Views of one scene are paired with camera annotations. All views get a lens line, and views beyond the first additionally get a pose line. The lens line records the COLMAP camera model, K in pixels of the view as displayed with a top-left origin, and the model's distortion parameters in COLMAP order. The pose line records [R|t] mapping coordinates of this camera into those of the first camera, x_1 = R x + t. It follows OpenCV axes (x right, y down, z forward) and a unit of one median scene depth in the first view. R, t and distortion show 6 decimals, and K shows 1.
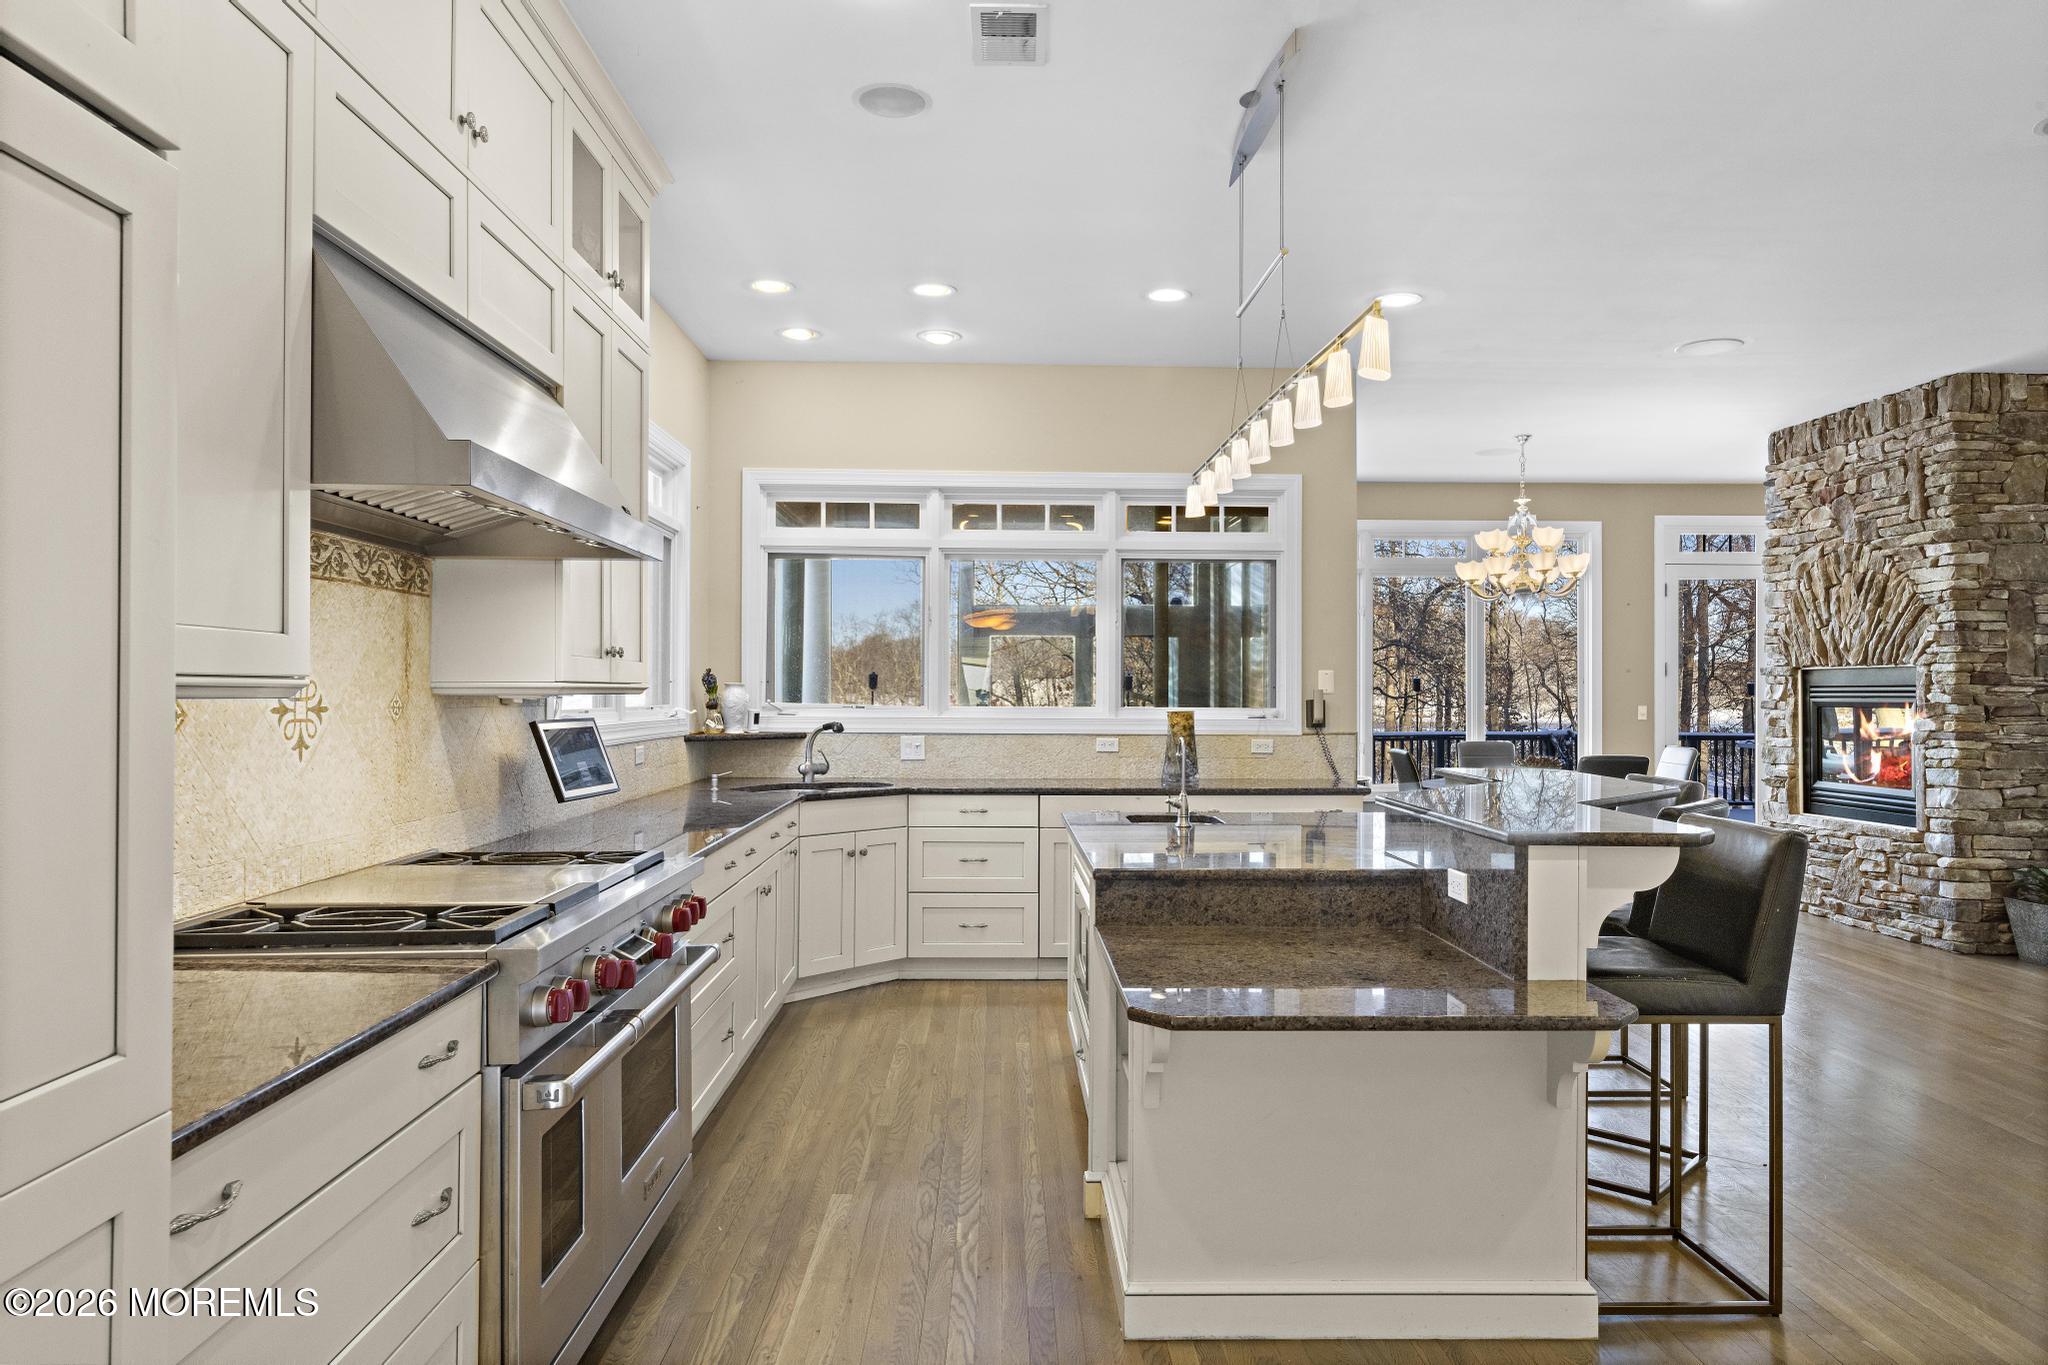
lens RADIAL K [[1471.5, 0, 1021.9], [0, 1471.5, 685.9], [0, 0, 1]] dist [0.005225, -0.000782]
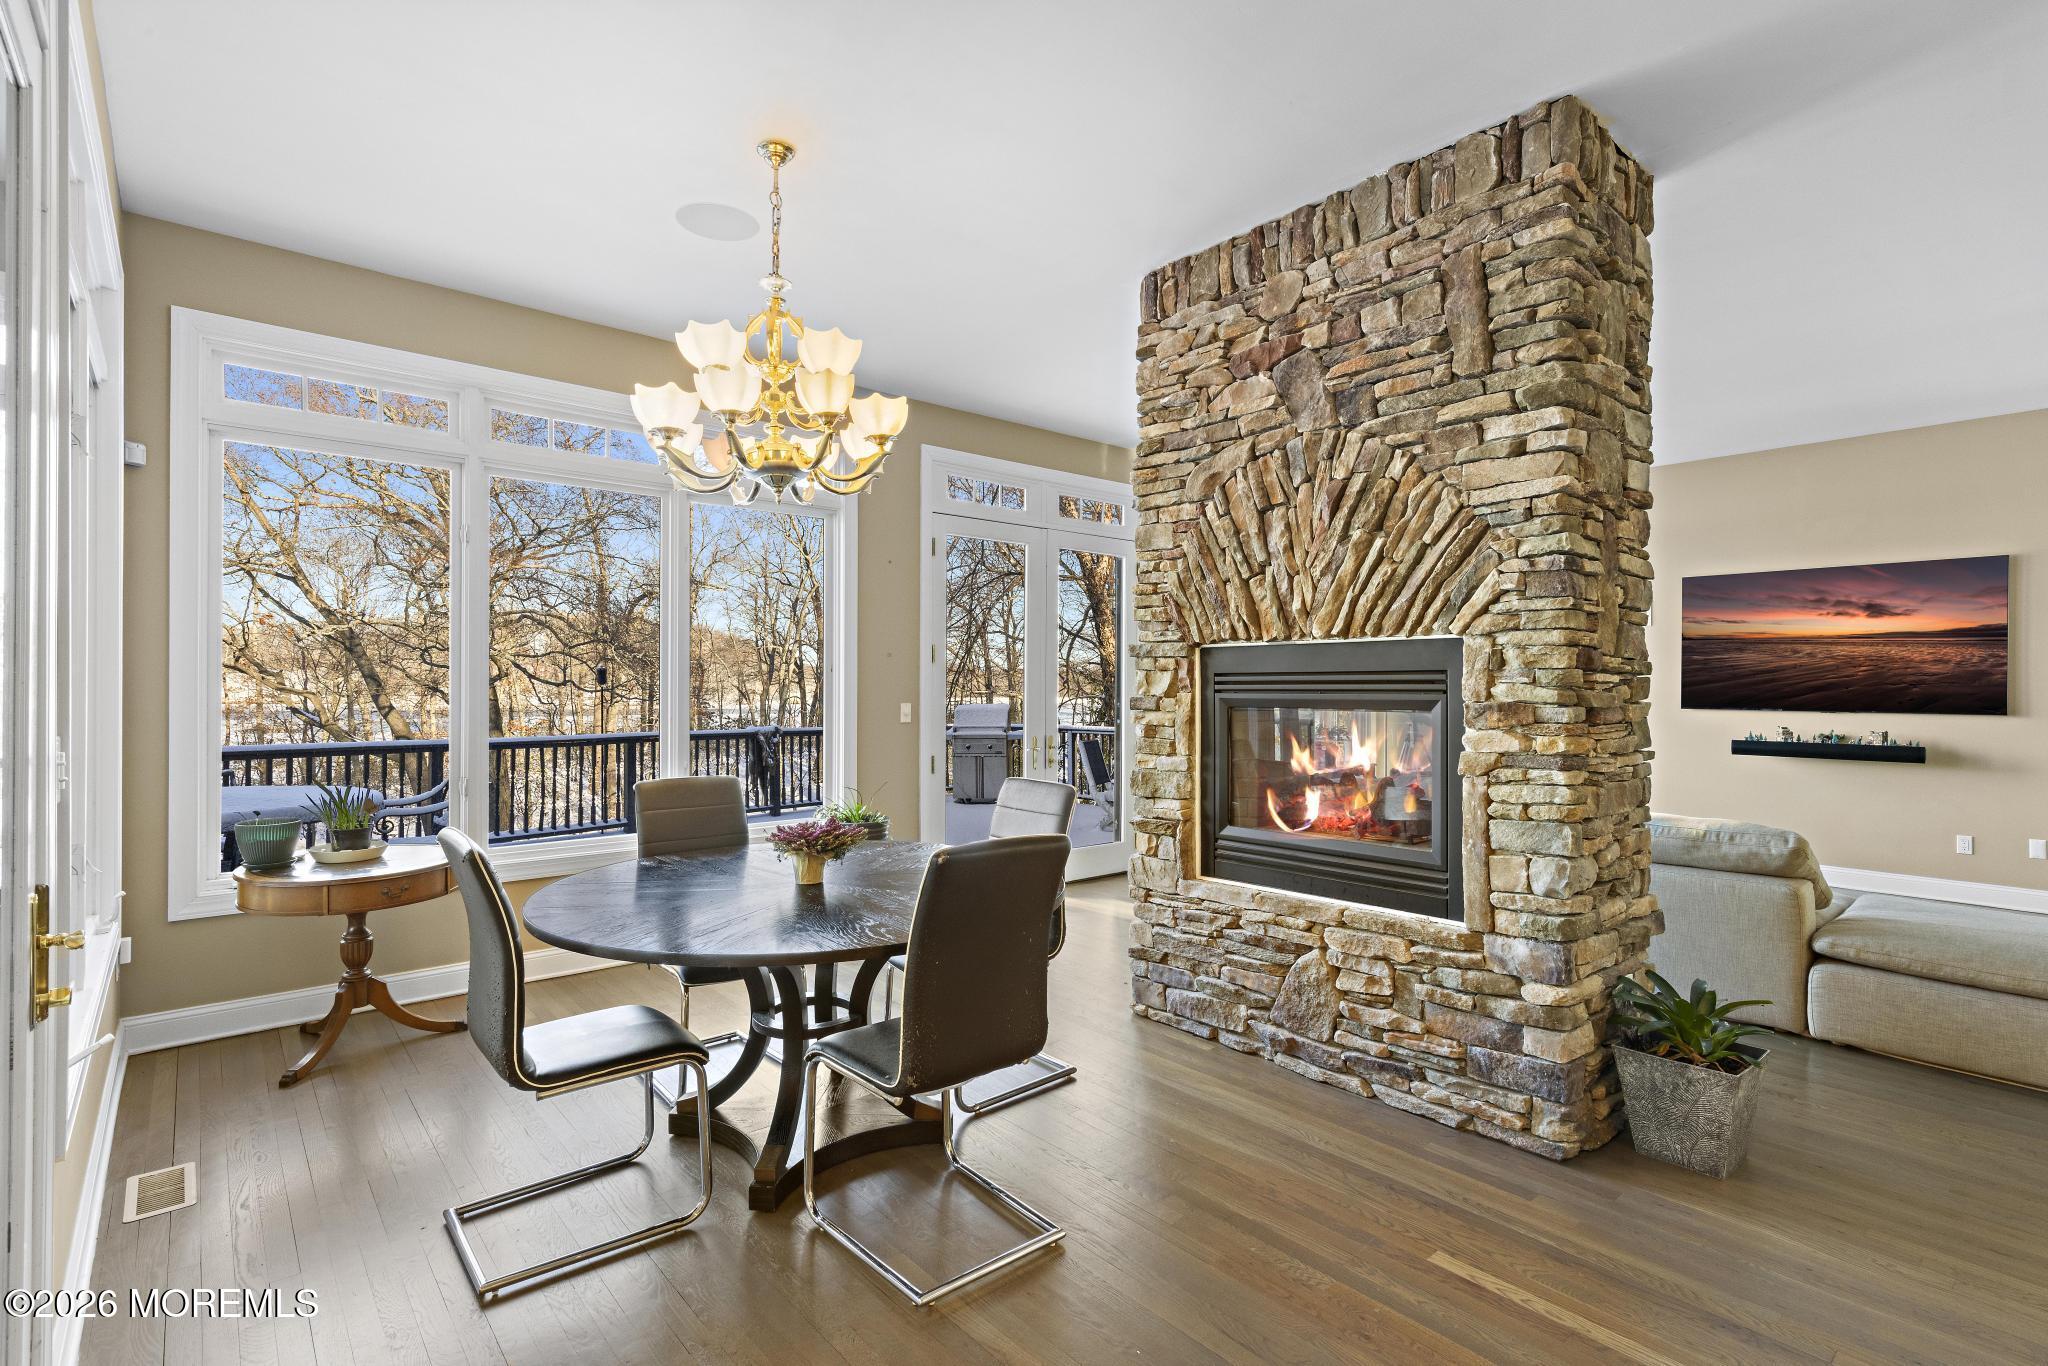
lens RADIAL K [[989.2, 0, 1015.6], [0, 989.2, 685.0], [0, 0, 1]] dist [0.003402, 0.000843]
pose [[0.808663, 0.002852, 0.588266, 0.232214], [-0.003859, 0.999992, 0.000457, 0.005254], [-0.588260, -0.002639, 0.808668, 0.750547]]
